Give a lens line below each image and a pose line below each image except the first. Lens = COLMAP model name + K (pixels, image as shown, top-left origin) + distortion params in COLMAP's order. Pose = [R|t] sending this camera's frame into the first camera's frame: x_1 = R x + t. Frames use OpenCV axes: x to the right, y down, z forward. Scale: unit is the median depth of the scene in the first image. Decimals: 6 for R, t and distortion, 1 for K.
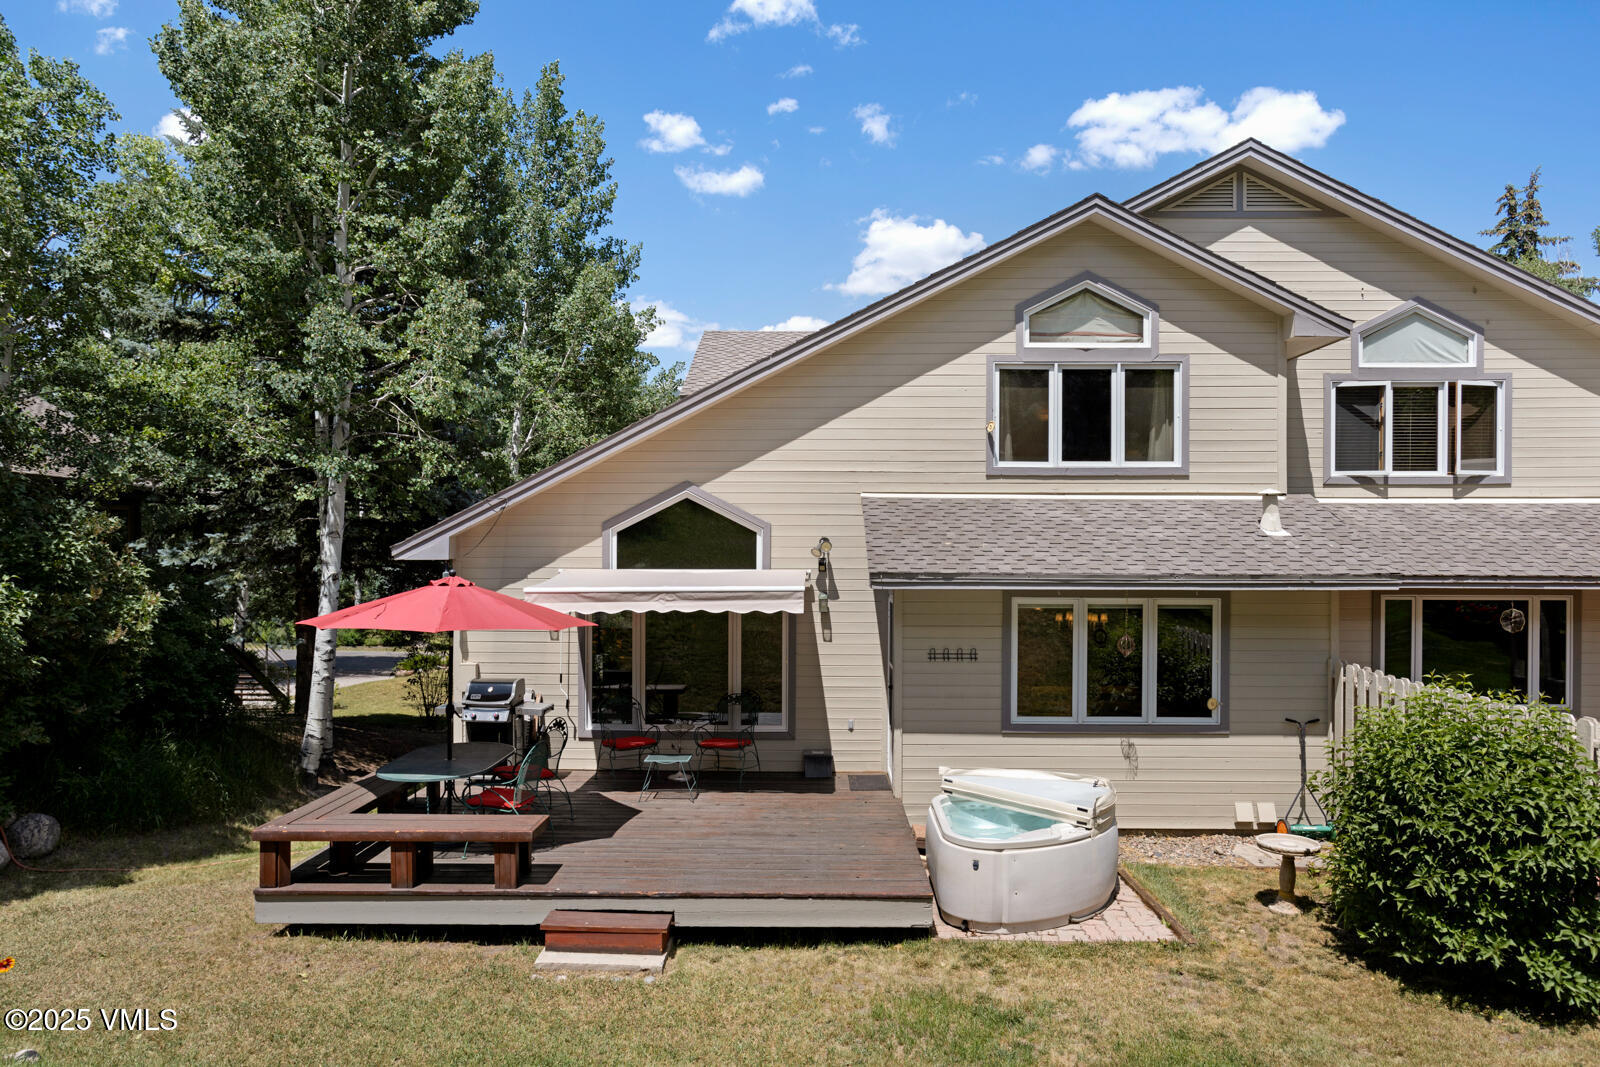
lens RADIAL K [[988.6, 0, 796.9], [0, 988.6, 542.1], [0, 0, 1]] dist [-0.045258, 0.044078]
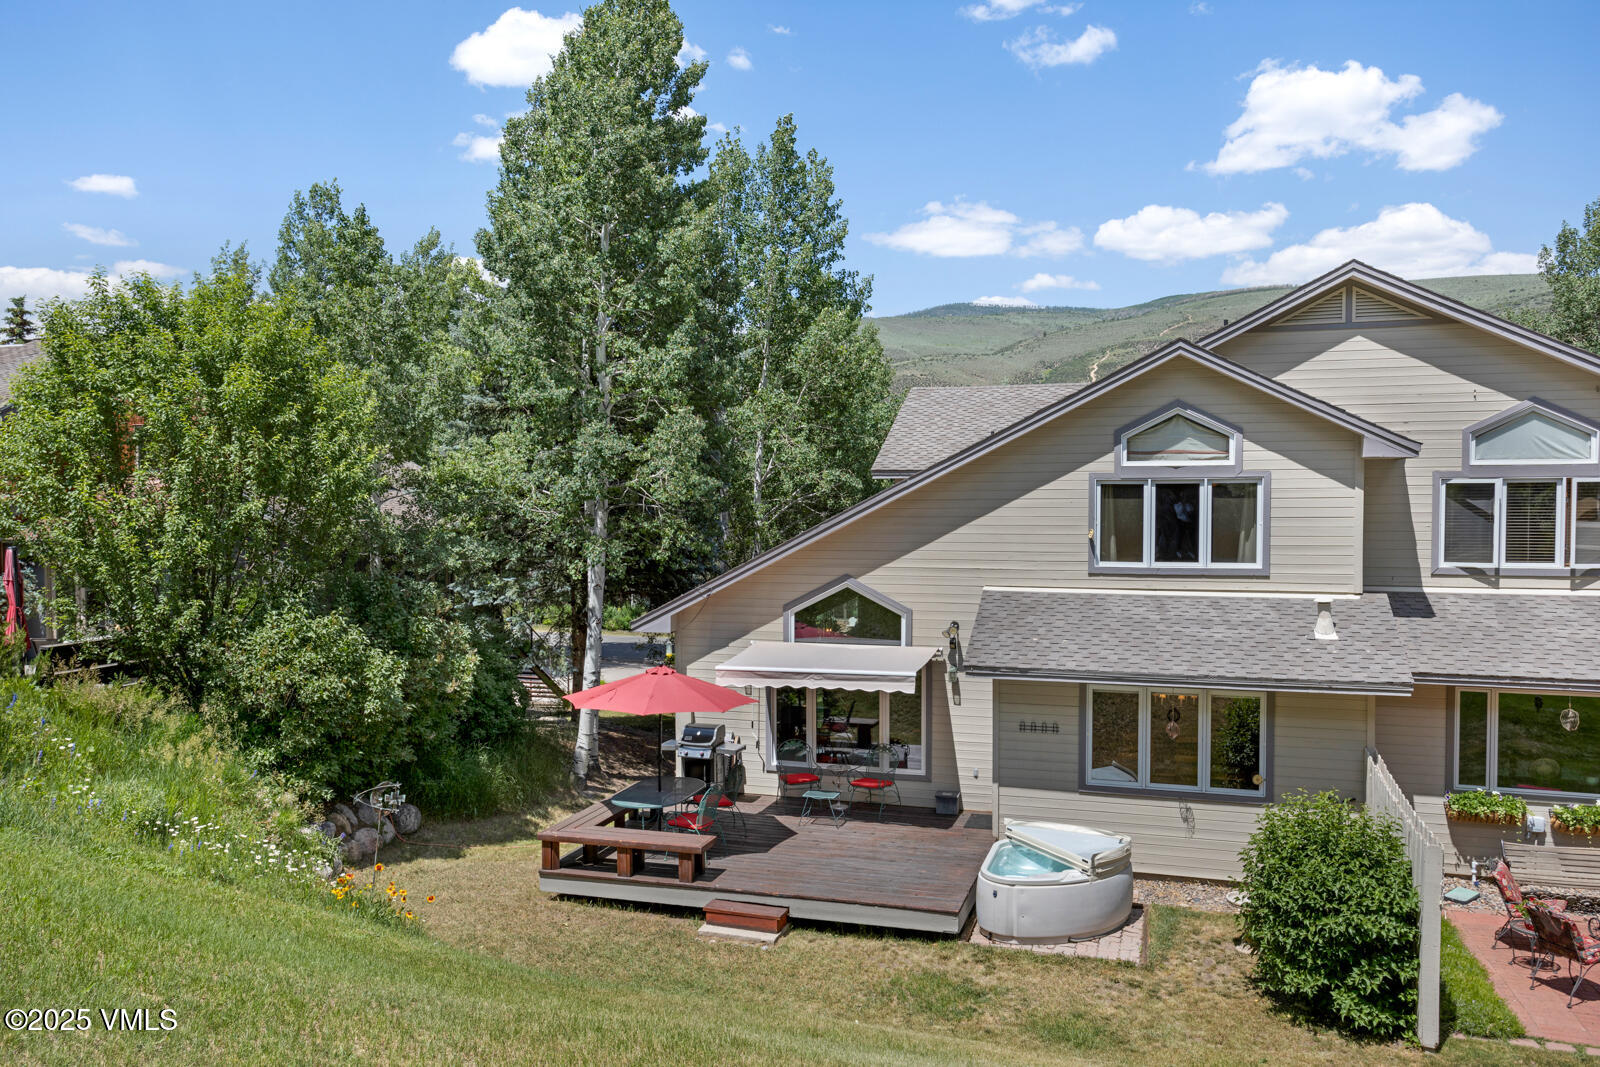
lens RADIAL K [[1106.6, 0, 804.3], [0, 1106.6, 536.4], [0, 0, 1]] dist [-0.021038, 0.037568]
pose [[0.963074, 0.002157, -0.269227, 0.245982], [0.005042, 0.999648, 0.026045, -0.166129], [0.269188, -0.026440, 0.962725, -0.429587]]
